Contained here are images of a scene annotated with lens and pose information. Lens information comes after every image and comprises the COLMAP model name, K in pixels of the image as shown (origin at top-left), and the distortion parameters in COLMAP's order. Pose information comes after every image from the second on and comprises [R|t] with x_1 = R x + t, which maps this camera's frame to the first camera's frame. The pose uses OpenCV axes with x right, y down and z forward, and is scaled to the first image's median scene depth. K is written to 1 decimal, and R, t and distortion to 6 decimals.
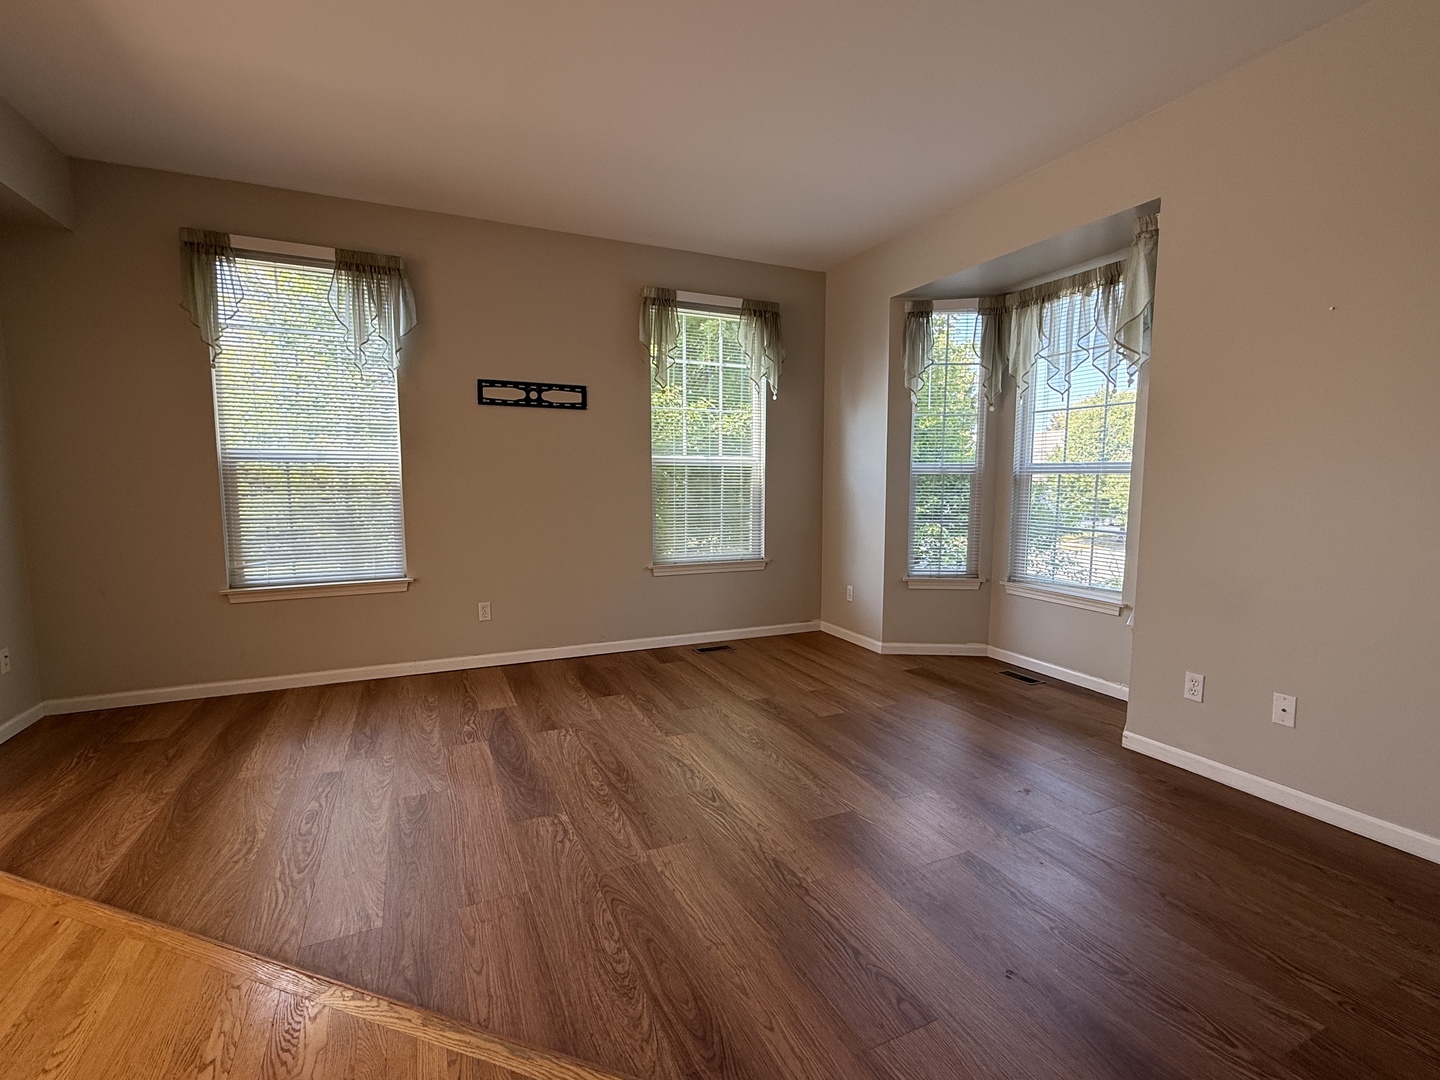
lens RADIAL K [[659.9, 0, 720.0], [0, 659.9, 540.0], [0, 0, 1]] dist [-0.002101, -0.000257]
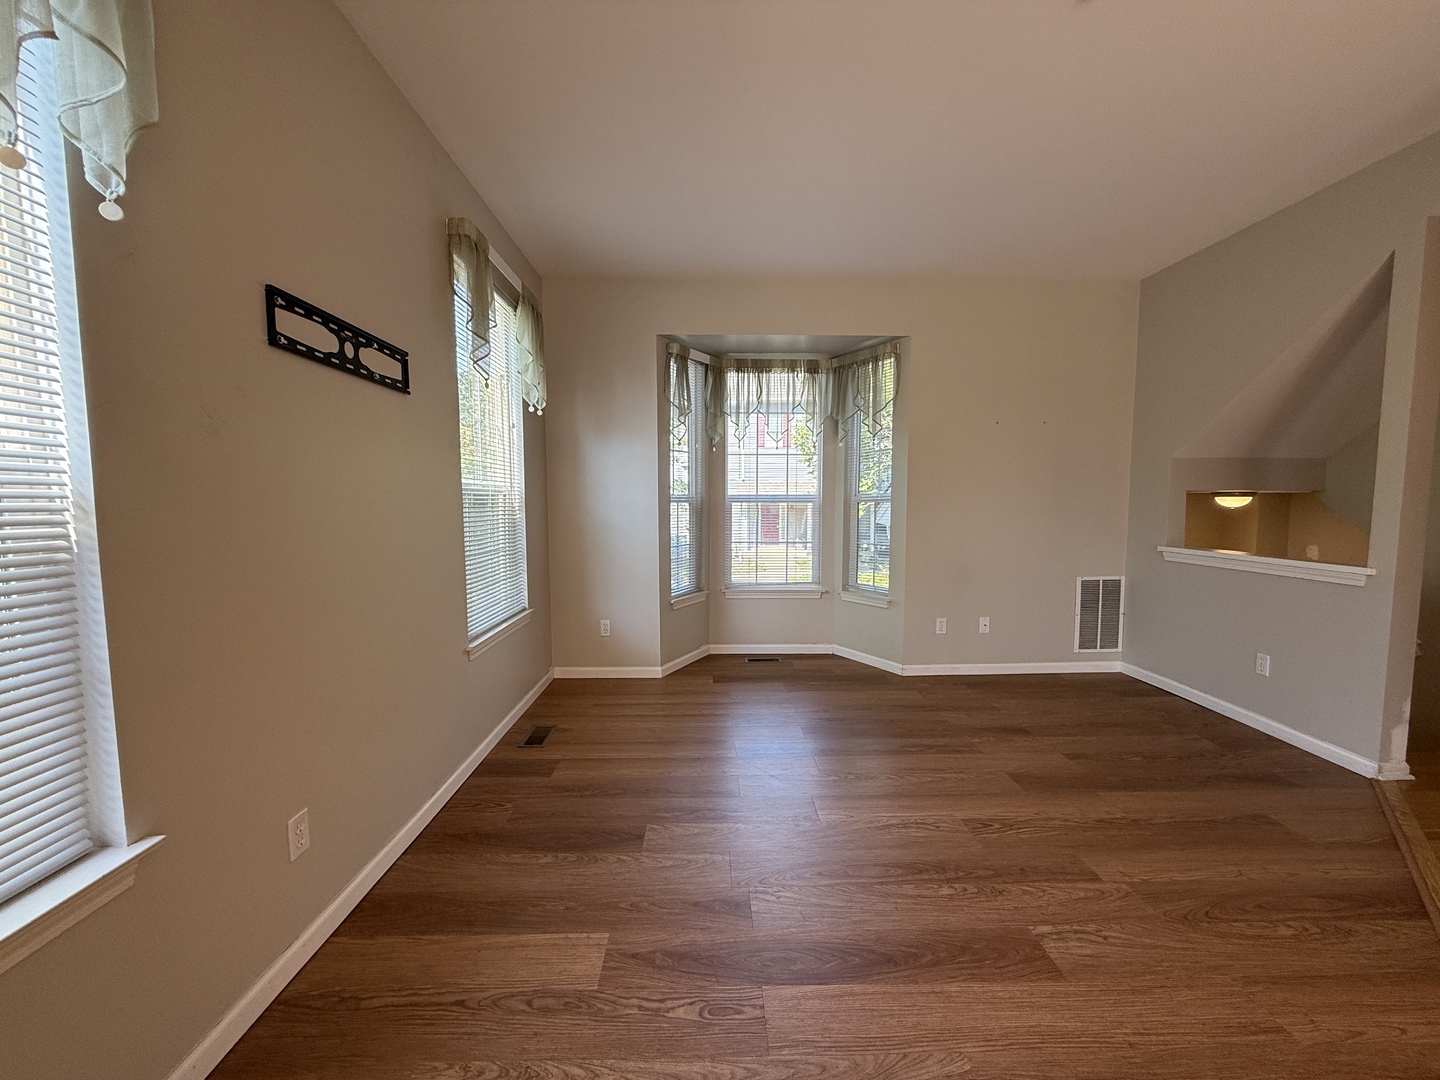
lens RADIAL K [[578.5, 0, 720.0], [0, 578.5, 540.0], [0, 0, 1]] dist [0.001131, 0.000548]
pose [[0.397634, -0.067417, 0.915064, -0.594047], [0.089710, 0.995375, 0.034351, -0.071391], [-0.913148, 0.068432, 0.401843, 0.604836]]
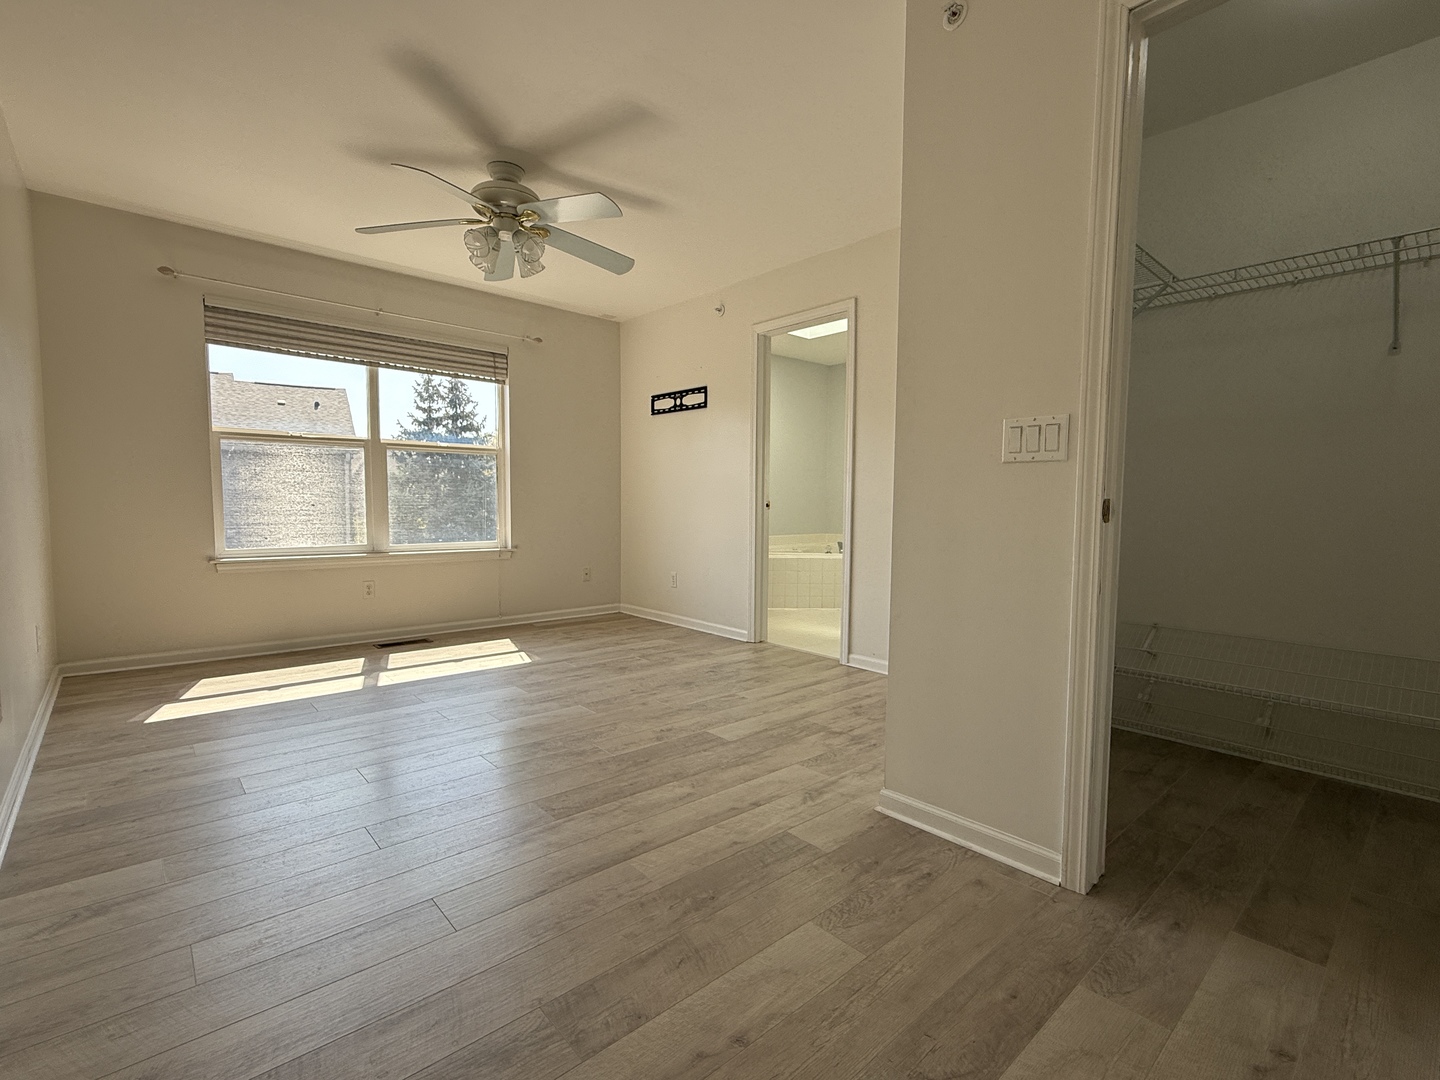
lens RADIAL K [[659.9, 0, 720.0], [0, 659.9, 540.0], [0, 0, 1]] dist [-0.002101, -0.000257]
pose [[0.295148, 0.060398, -0.953541, 0.913102], [-0.098920, 0.994568, 0.032378, -0.018583], [0.950317, 0.084768, 0.299519, 0.760910]]
